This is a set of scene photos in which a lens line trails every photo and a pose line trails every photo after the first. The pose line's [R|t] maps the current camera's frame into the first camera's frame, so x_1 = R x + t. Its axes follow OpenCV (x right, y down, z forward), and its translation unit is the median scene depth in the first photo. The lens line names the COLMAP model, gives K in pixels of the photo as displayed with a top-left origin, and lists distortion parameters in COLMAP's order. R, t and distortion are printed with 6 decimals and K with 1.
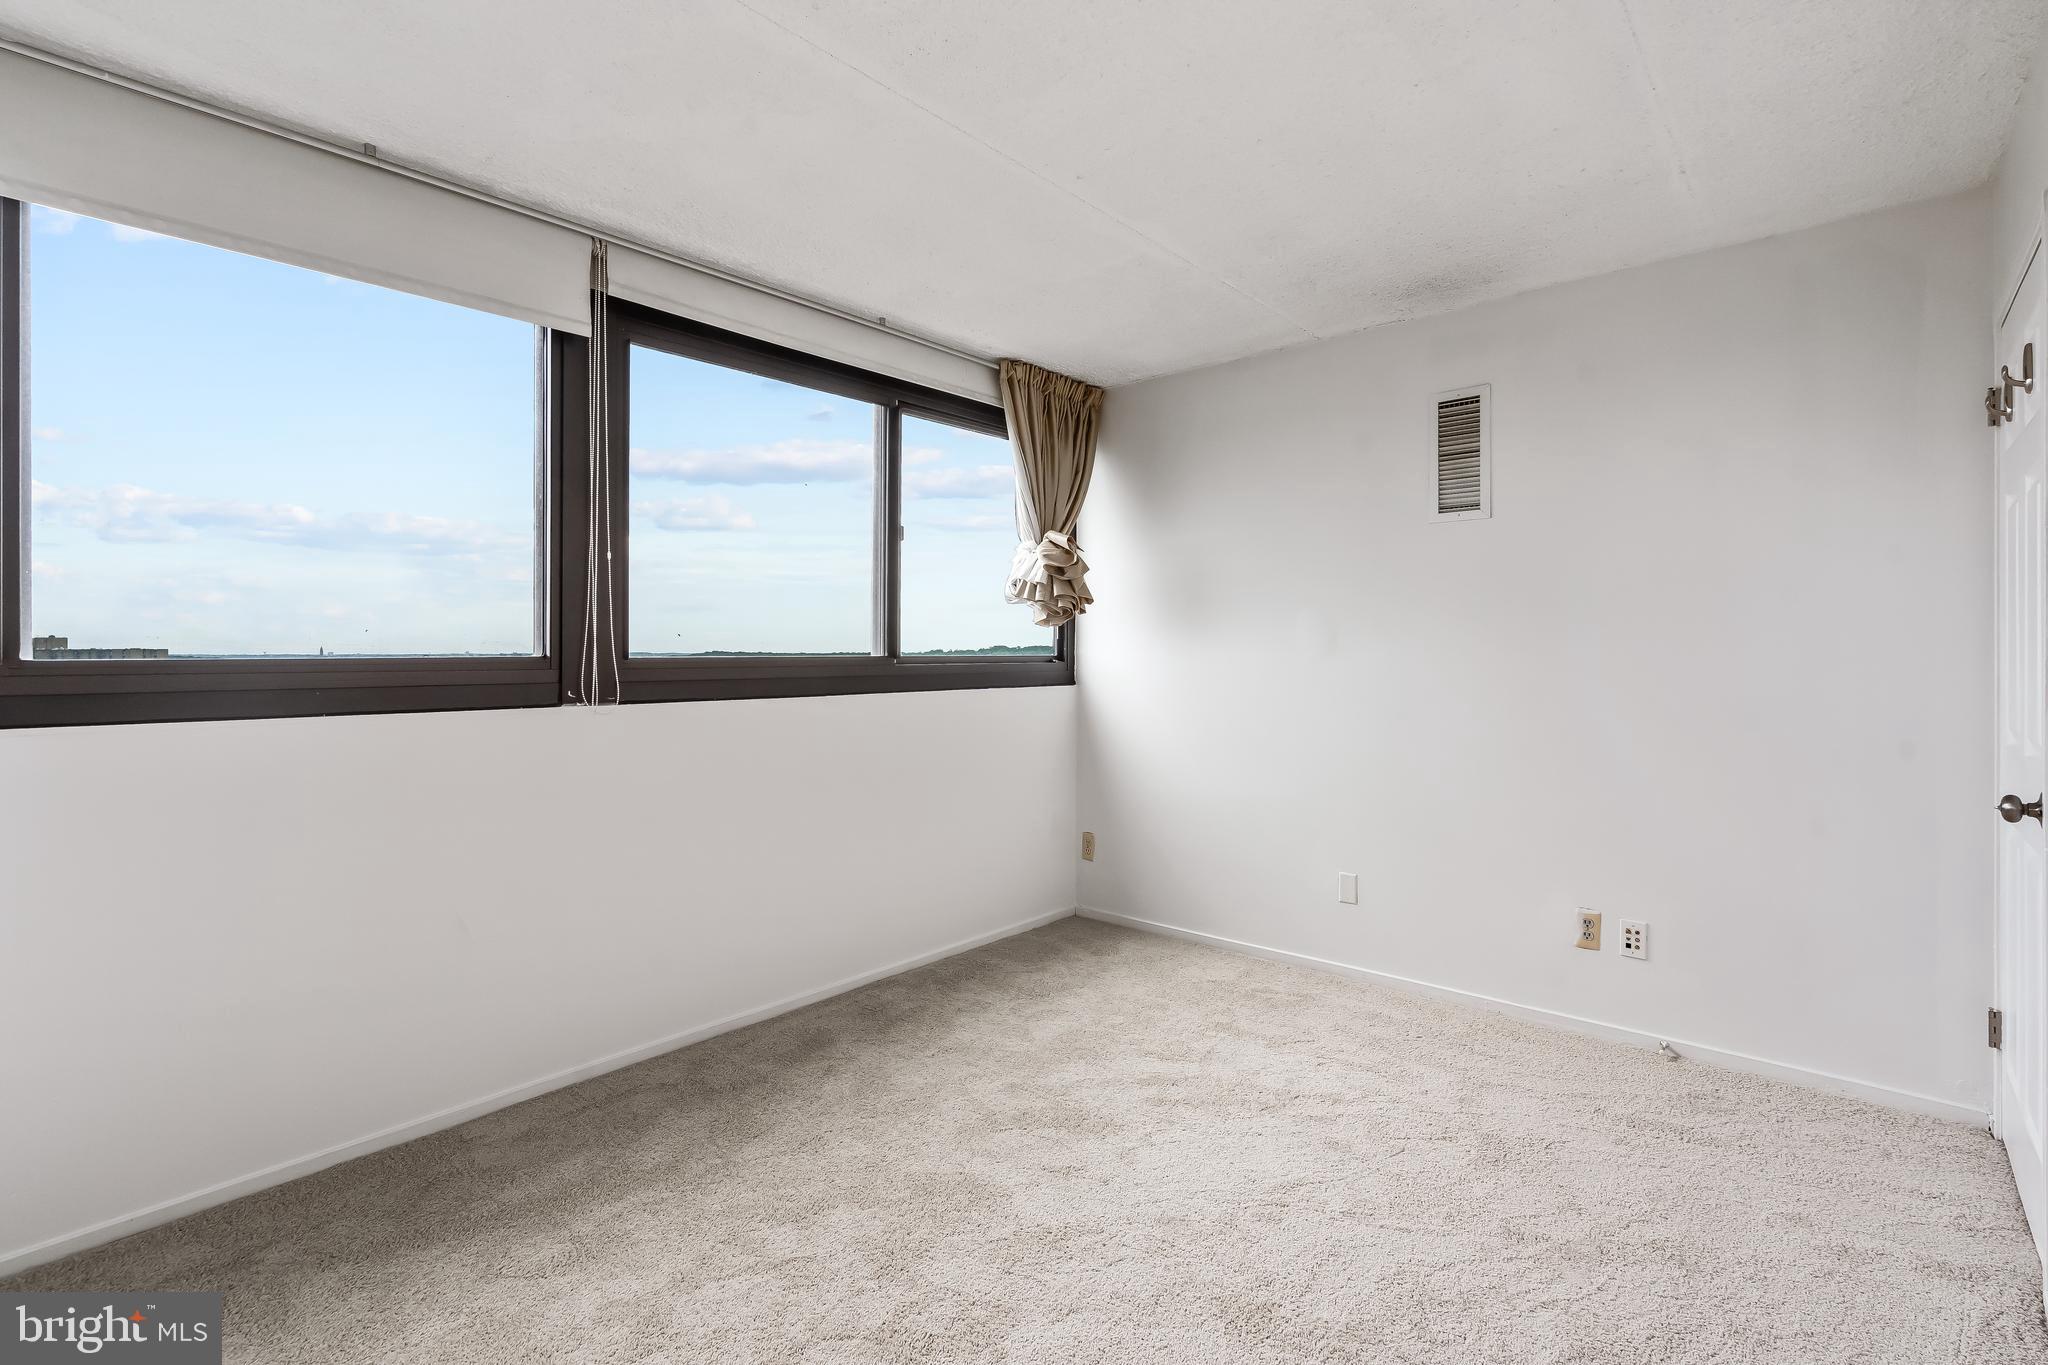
lens RADIAL K [[959.3, 0, 1028.0], [0, 959.3, 655.0], [0, 0, 1]] dist [0.000116, 0.000704]
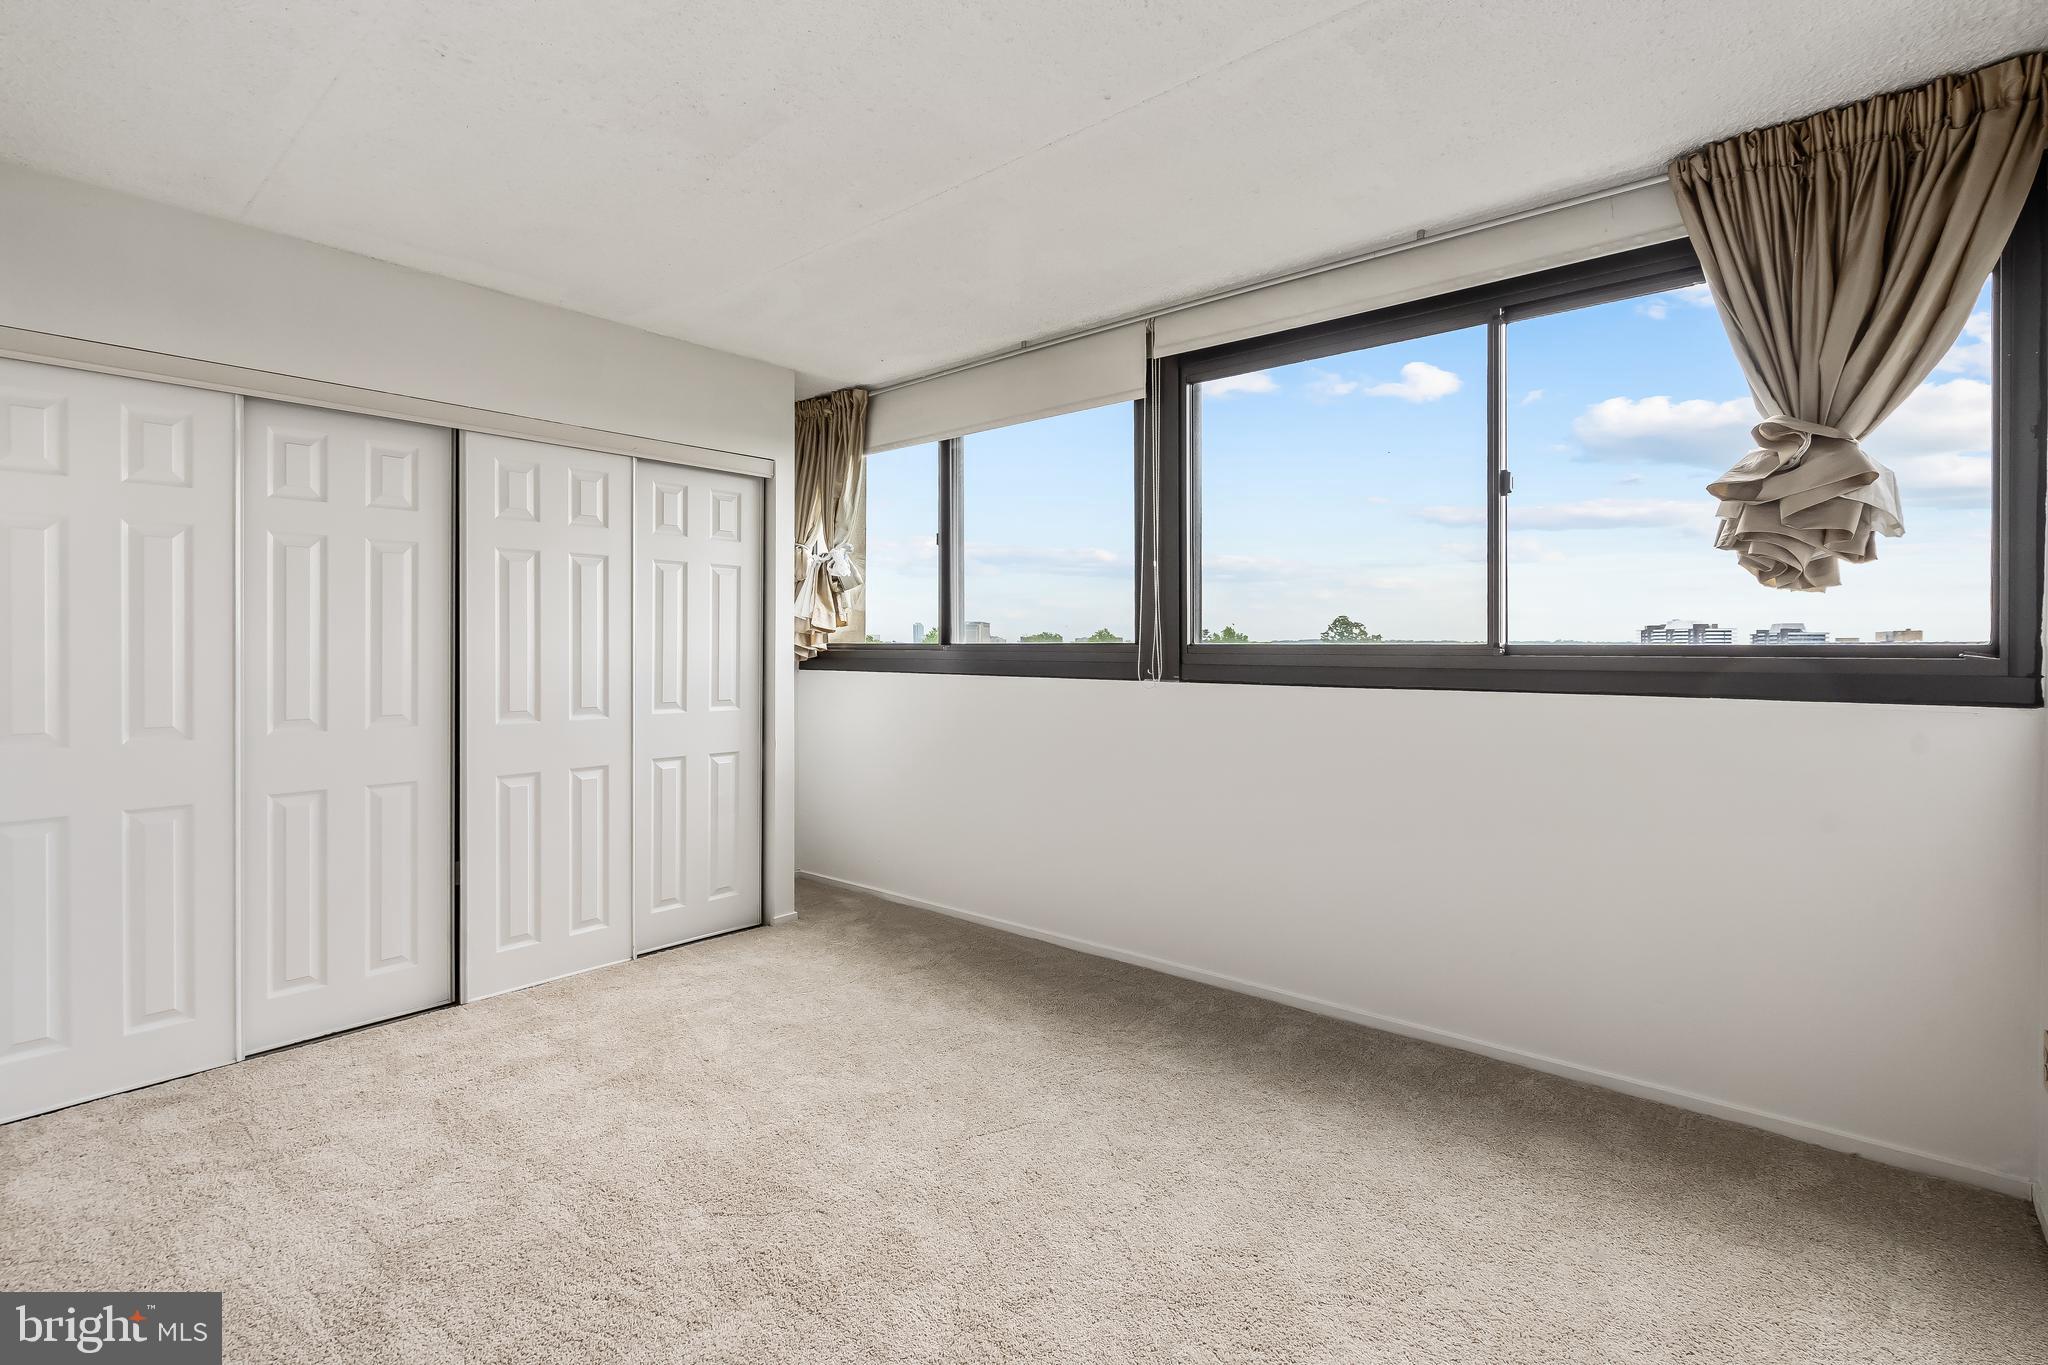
lens RADIAL K [[929.2, 0, 1015.9], [0, 929.2, 677.5], [0, 0, 1]] dist [-0.003471, 0.000902]
pose [[-0.007302, 0.039728, -0.999184, 0.618986], [-0.006767, 0.999186, 0.039777, -0.000800], [0.999950, 0.007052, -0.007027, 0.629155]]
